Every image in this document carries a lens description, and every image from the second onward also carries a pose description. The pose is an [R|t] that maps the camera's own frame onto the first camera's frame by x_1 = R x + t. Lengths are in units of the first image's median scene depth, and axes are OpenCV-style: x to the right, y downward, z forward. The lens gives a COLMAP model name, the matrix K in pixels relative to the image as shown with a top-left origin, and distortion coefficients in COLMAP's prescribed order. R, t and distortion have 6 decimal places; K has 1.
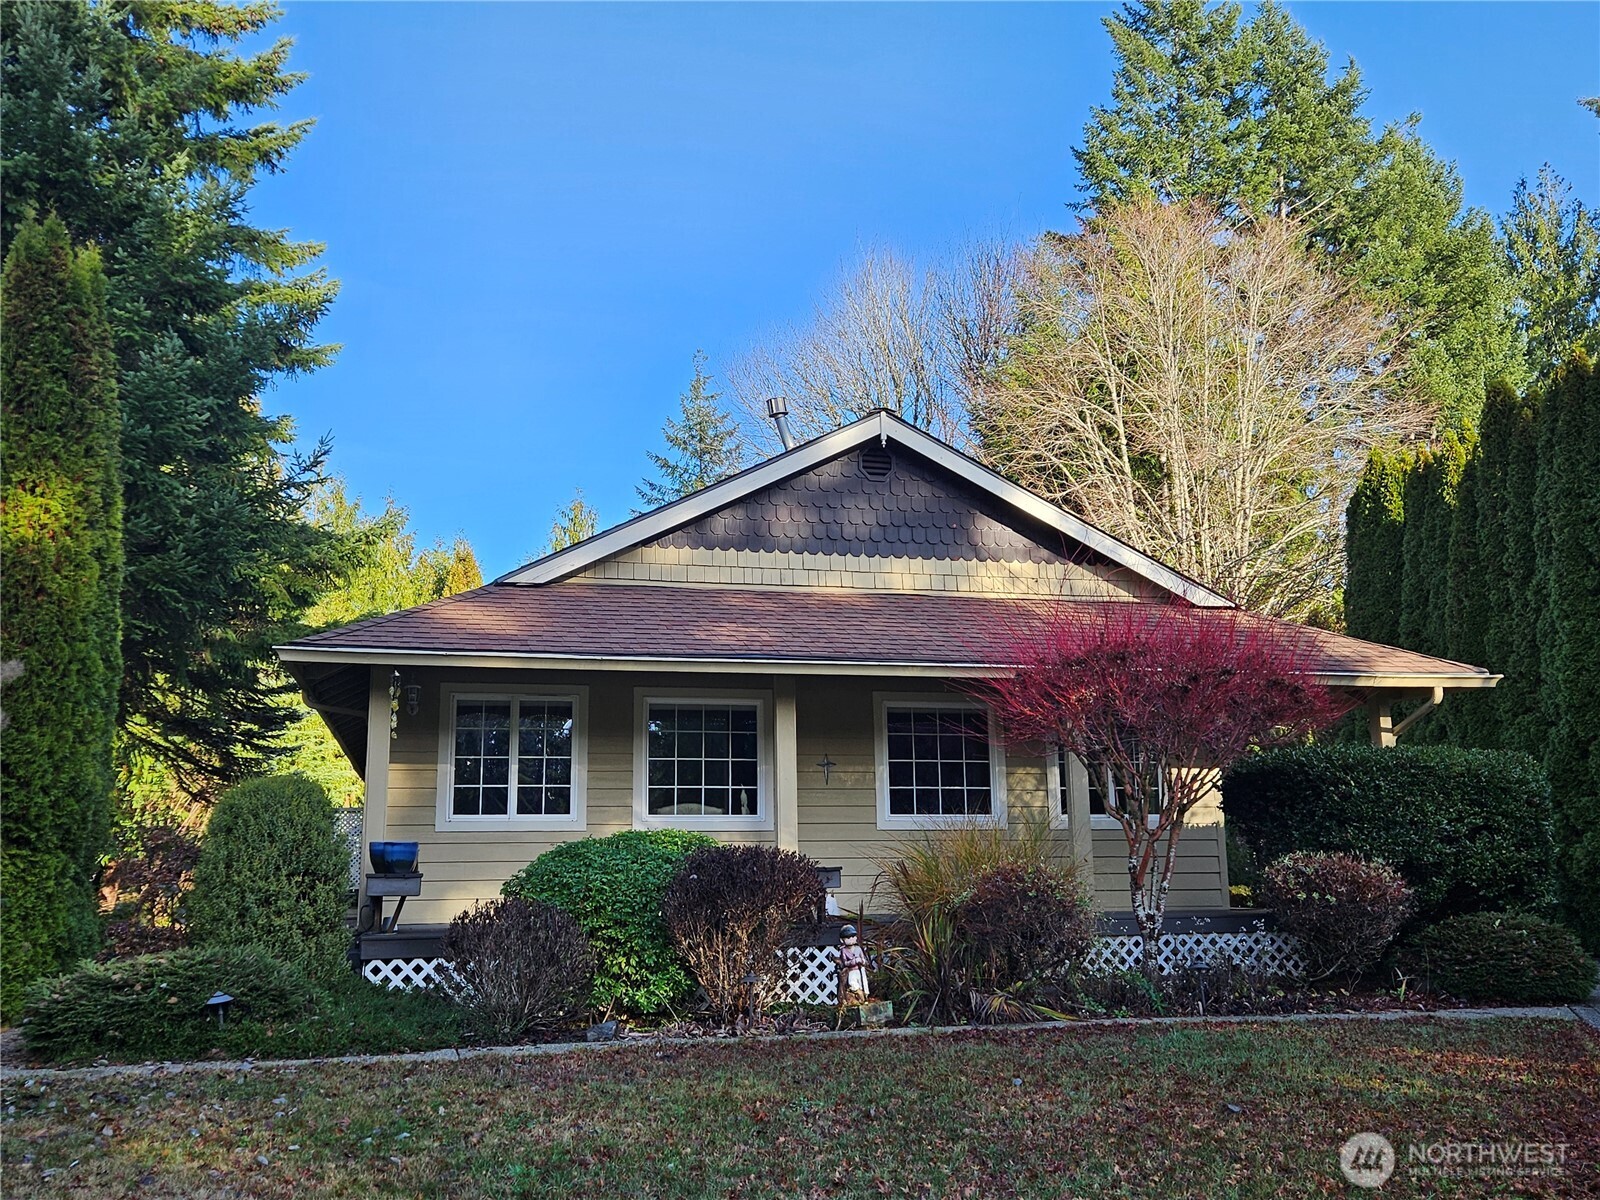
lens RADIAL K [[1505.8, 0, 800.0], [0, 1505.8, 600.0], [0, 0, 1]] dist [0.112449, -0.156154]
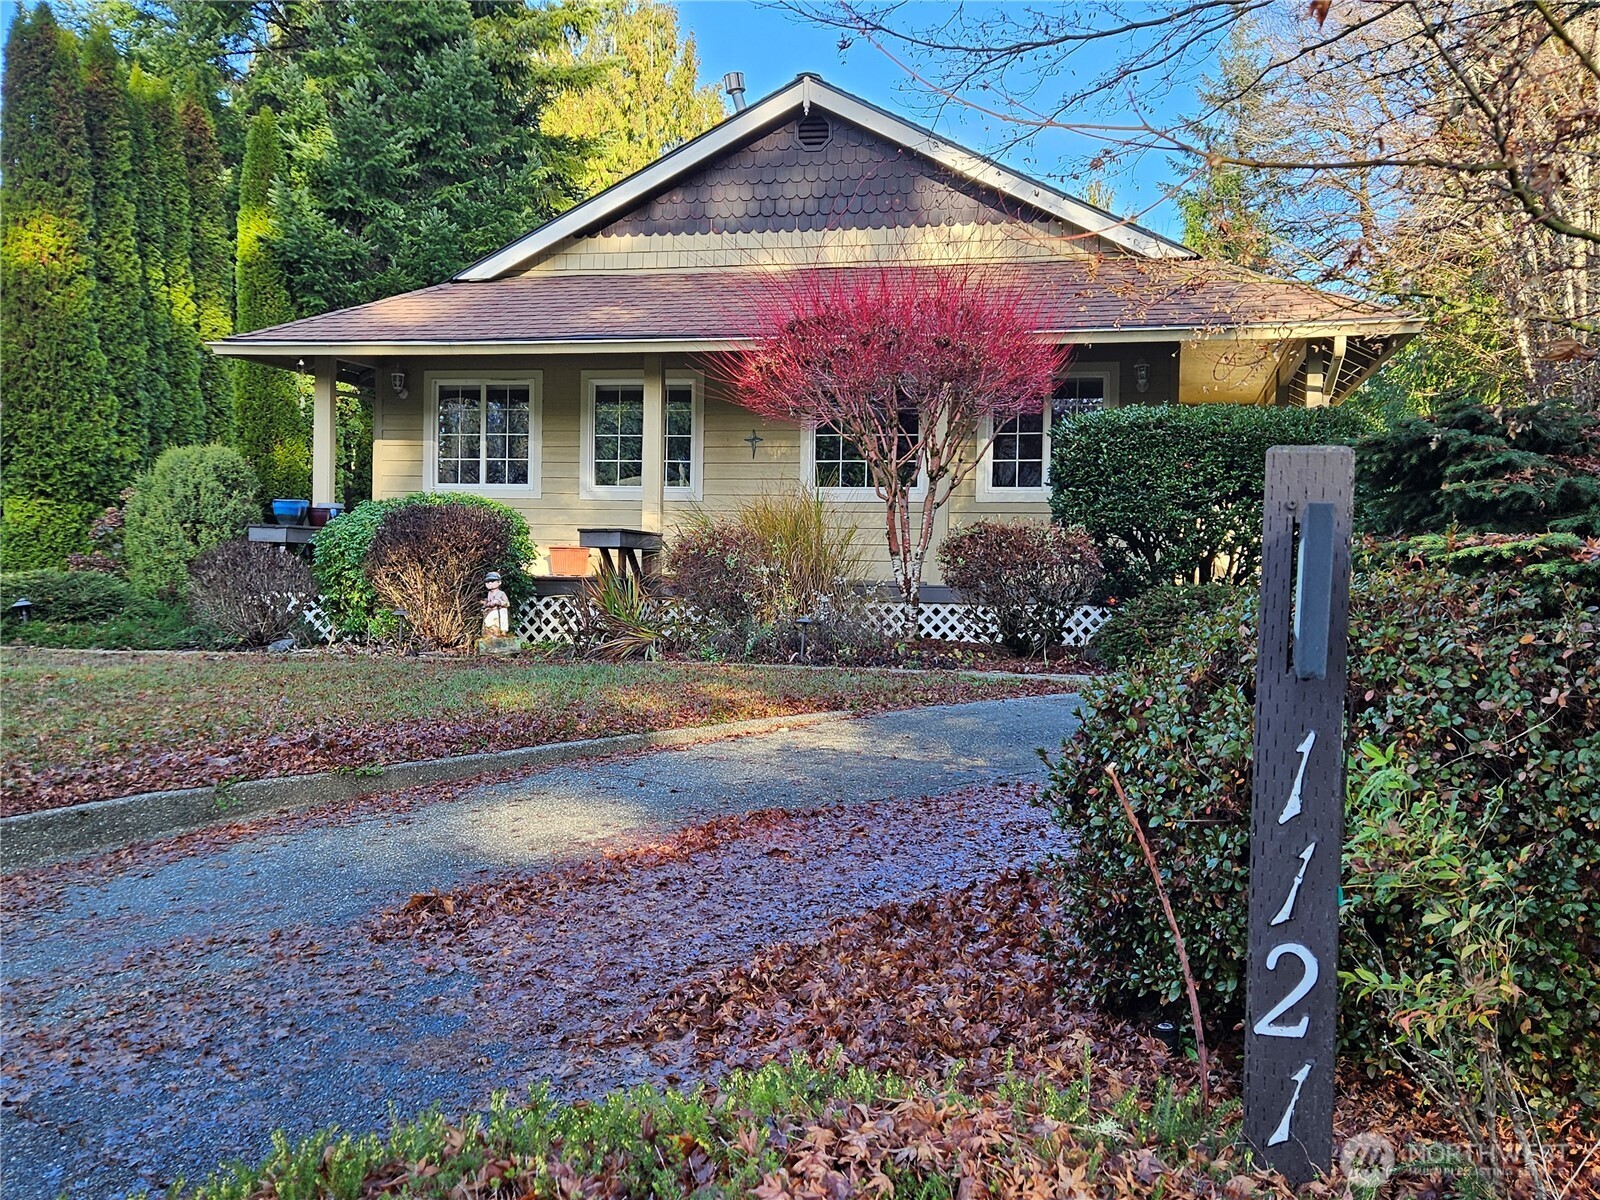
lens RADIAL K [[1505.8, 0, 800.0], [0, 1505.8, 600.0], [0, 0, 1]] dist [0.112449, -0.156154]
pose [[0.898149, 0.036467, -0.438176, 0.541518], [0.057685, 0.978168, 0.199649, 0.010710], [0.435890, -0.204591, 0.876437, 0.067574]]
